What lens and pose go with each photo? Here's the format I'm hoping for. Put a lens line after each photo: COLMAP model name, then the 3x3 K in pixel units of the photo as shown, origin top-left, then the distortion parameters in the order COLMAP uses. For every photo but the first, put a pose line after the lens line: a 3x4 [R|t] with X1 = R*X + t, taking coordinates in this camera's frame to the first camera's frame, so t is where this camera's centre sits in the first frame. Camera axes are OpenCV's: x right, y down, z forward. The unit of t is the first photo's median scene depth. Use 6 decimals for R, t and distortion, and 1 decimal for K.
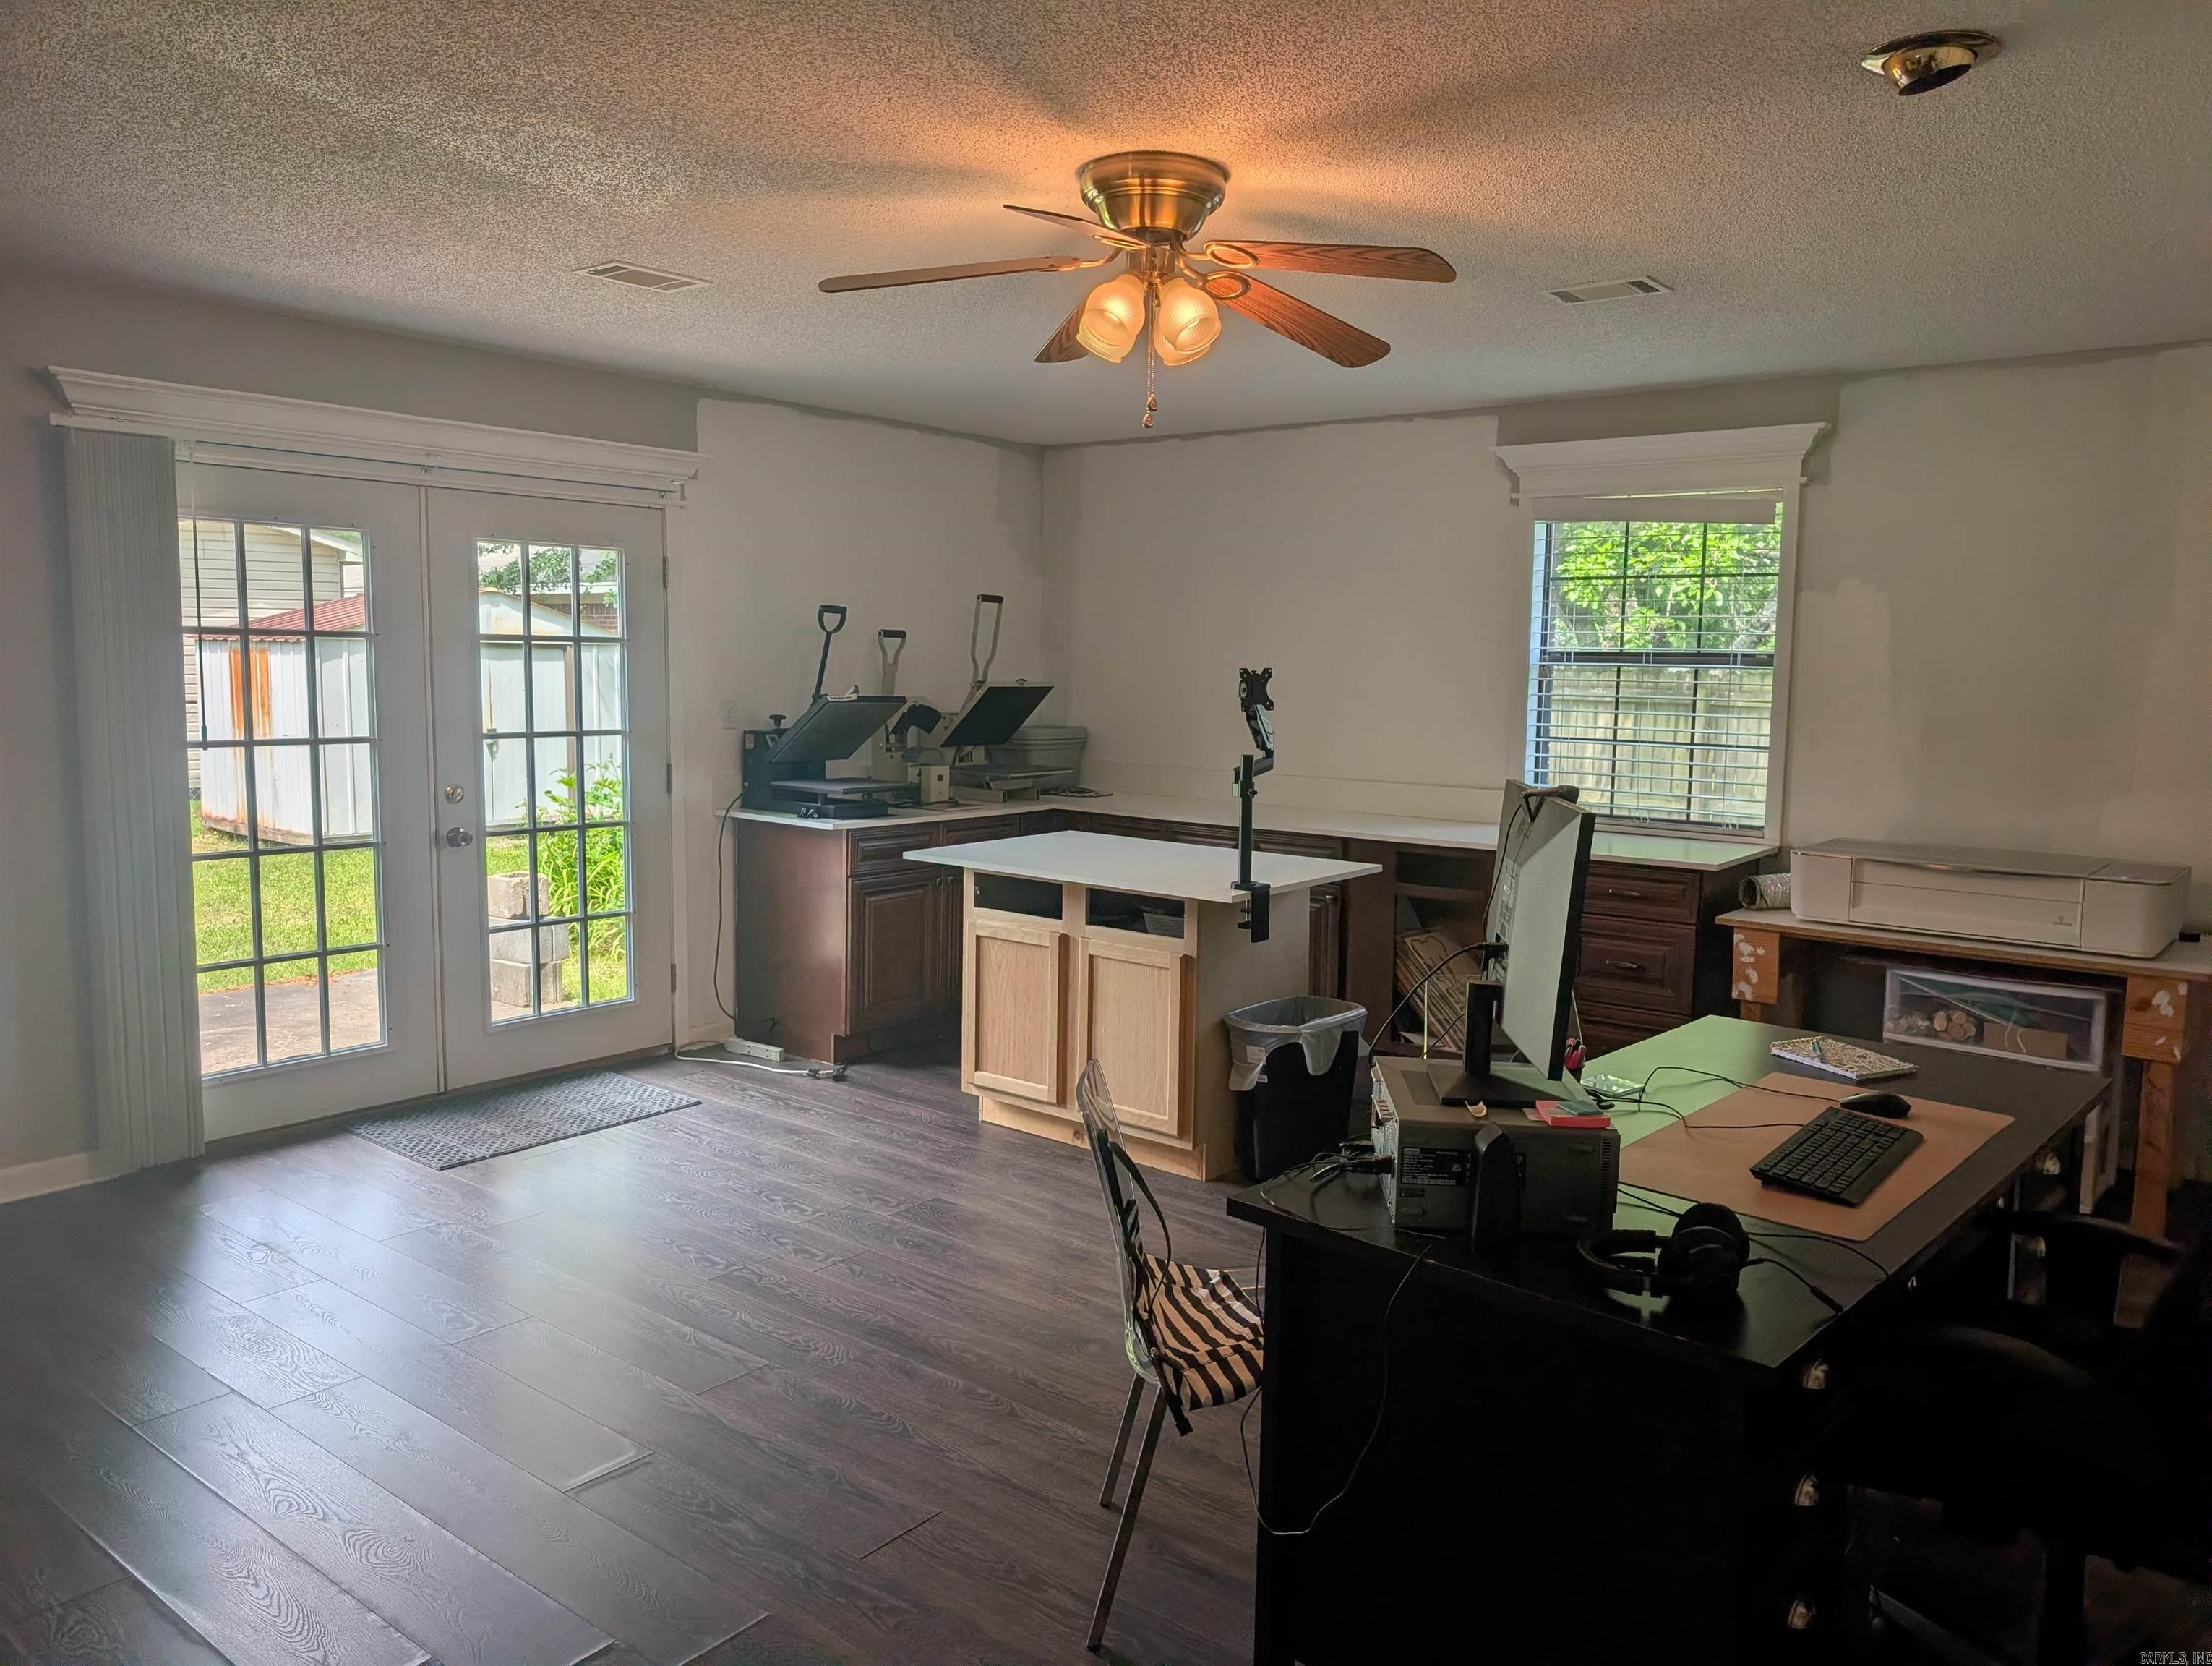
lens RADIAL K [[1571.8, 0, 1103.4], [0, 1571.8, 819.3], [0, 0, 1]] dist [0.009416, -0.014100]
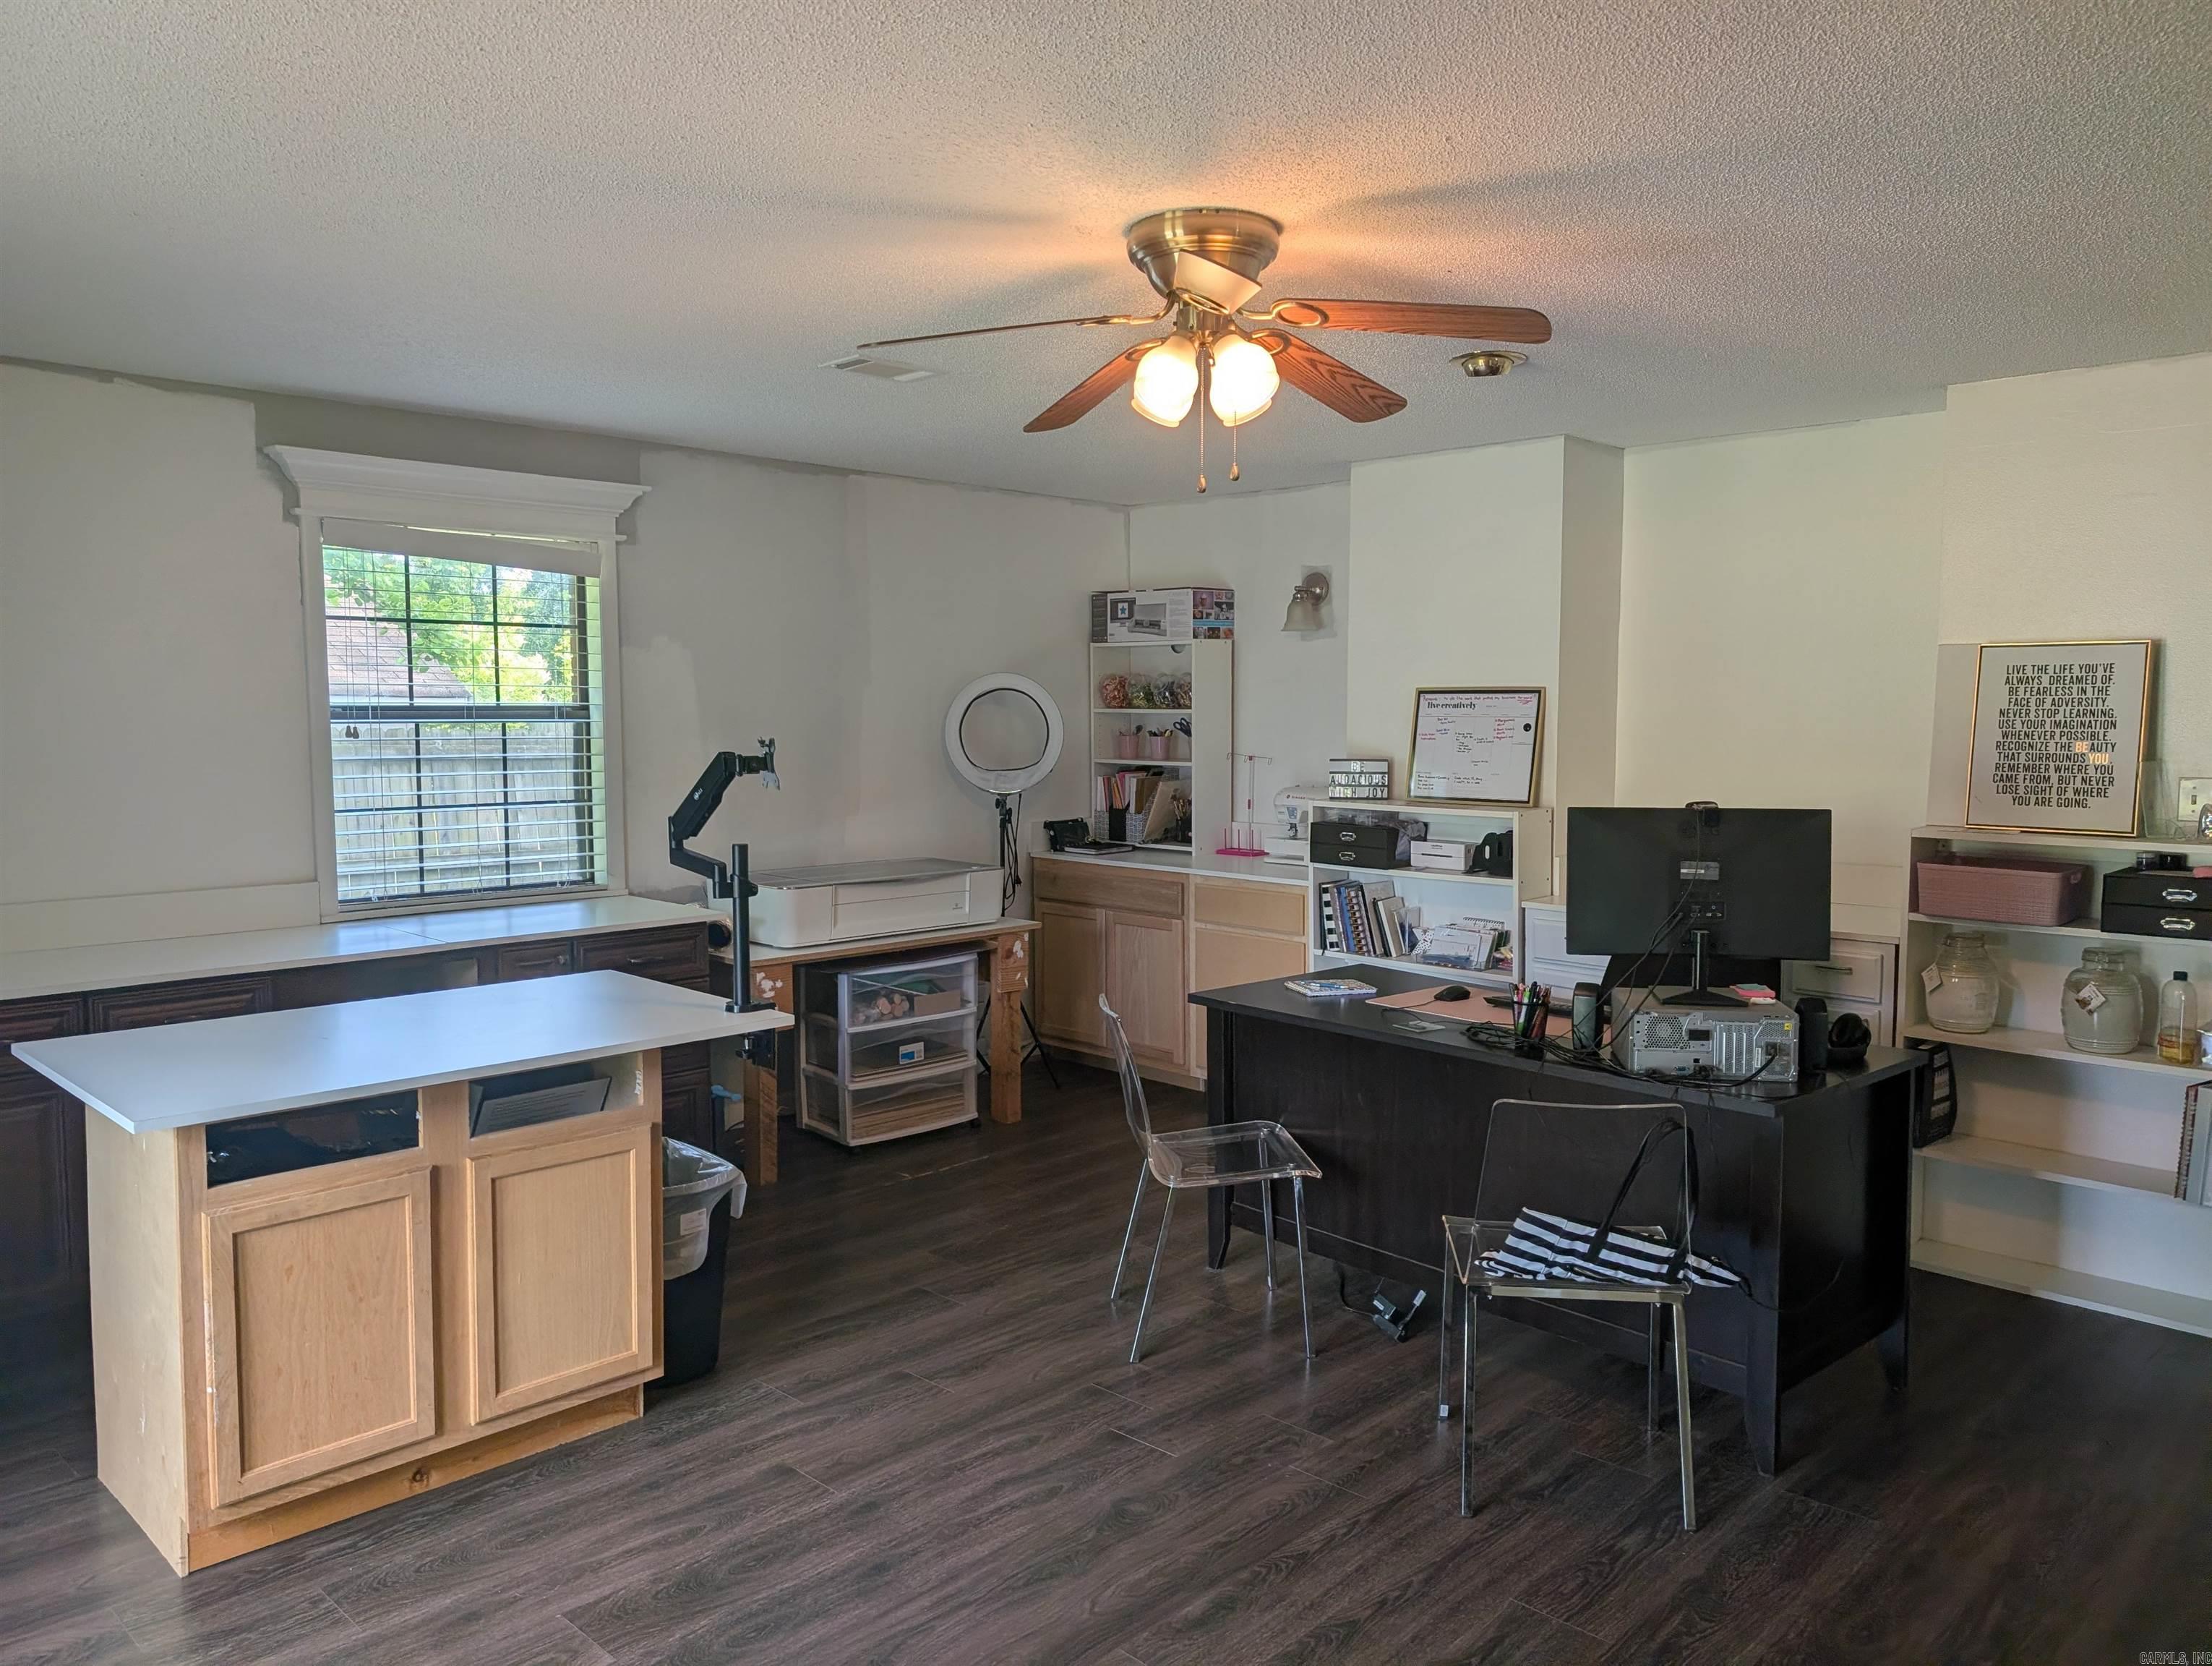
lens RADIAL K [[1629.5, 0, 1113.8], [0, 1629.5, 827.9], [0, 0, 1]] dist [0.050116, -0.002717]
pose [[0.097832, -0.096719, 0.990492, -0.654908], [0.107927, 0.990427, 0.086053, -0.093208], [-0.989333, 0.098482, 0.107334, 0.638355]]
